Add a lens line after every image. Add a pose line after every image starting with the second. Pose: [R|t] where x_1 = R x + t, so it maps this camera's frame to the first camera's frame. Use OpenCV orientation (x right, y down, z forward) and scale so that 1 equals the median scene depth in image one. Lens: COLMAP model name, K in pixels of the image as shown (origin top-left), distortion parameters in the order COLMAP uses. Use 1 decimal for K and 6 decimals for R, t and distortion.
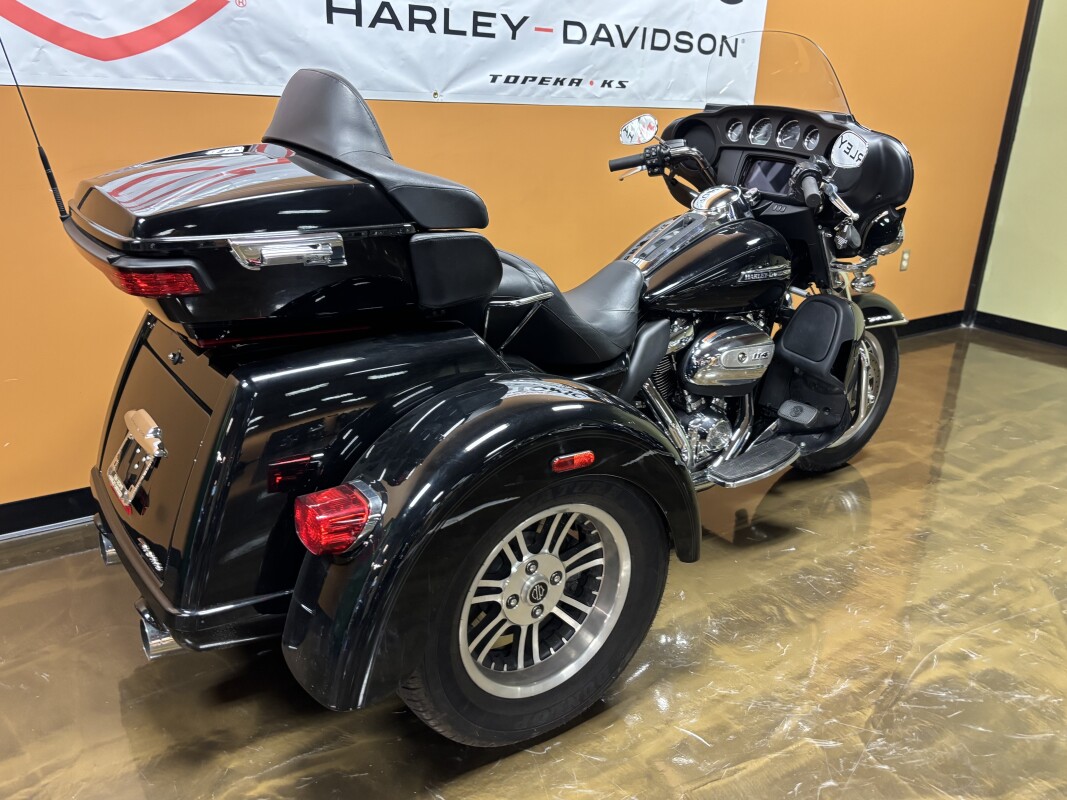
lens RADIAL K [[906.3, 0, 533.5], [0, 906.3, 400.0], [0, 0, 1]] dist [-0.002163, 0.012537]
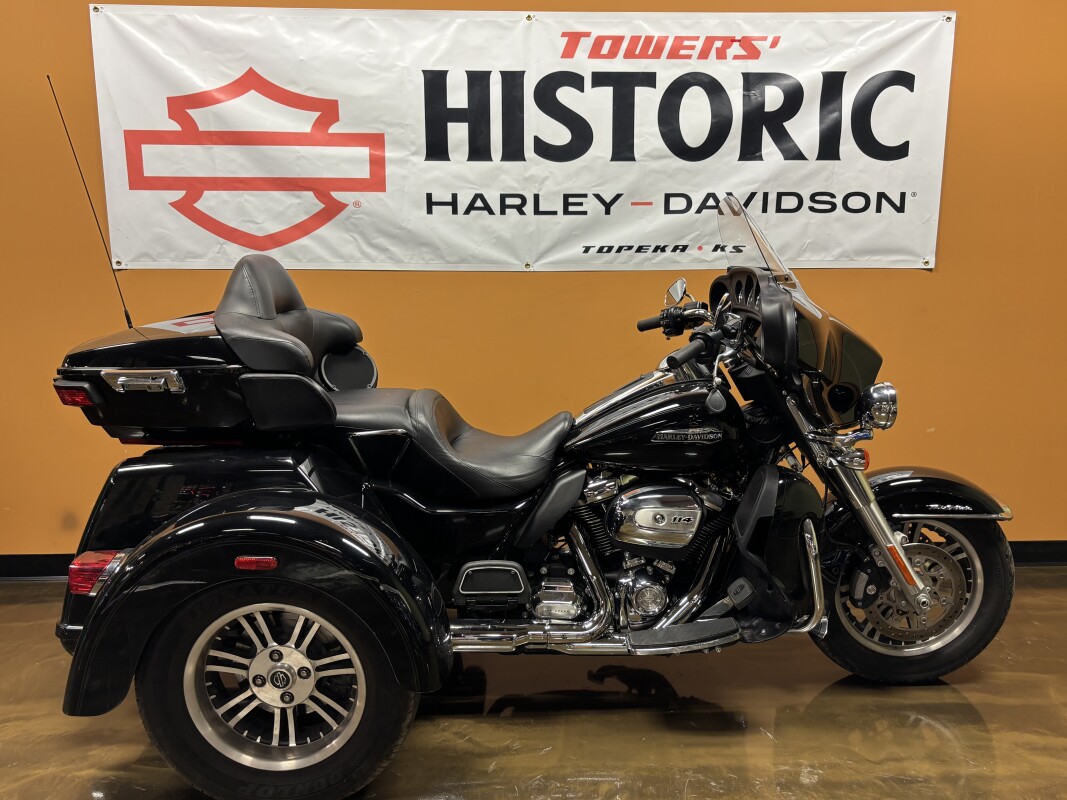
lens RADIAL K [[856.0, 0, 532.2], [0, 856.0, 415.9], [0, 0, 1]] dist [0.062358, -0.096114]
pose [[0.817599, 0.071078, -0.571385, 0.560866], [-0.152404, 0.983673, -0.095710, -0.041577], [0.555253, 0.165334, 0.815082, 0.137167]]
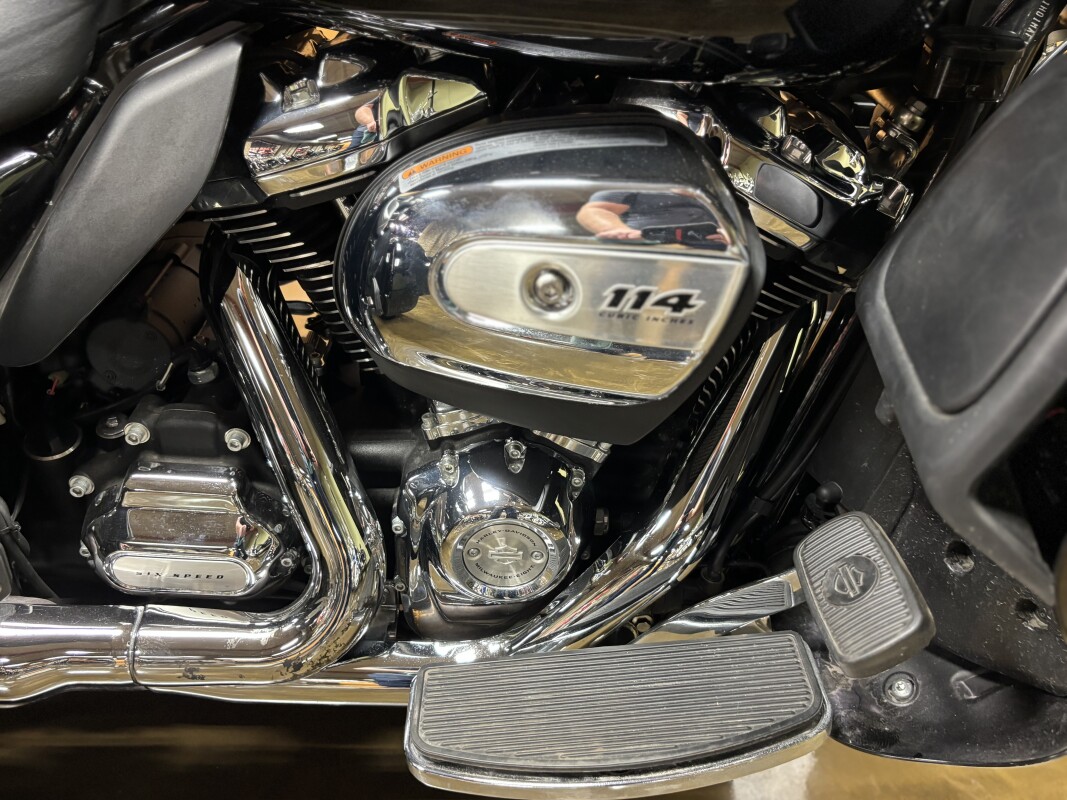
lens RADIAL K [[906.3, 0, 533.5], [0, 906.3, 400.0], [0, 0, 1]] dist [-0.002163, 0.012537]
pose [[0.830846, 0.306948, -0.464196, 0.294293], [-0.192859, 0.941254, 0.277211, -0.071925], [0.522016, -0.140796, 0.841234, 0.717684]]
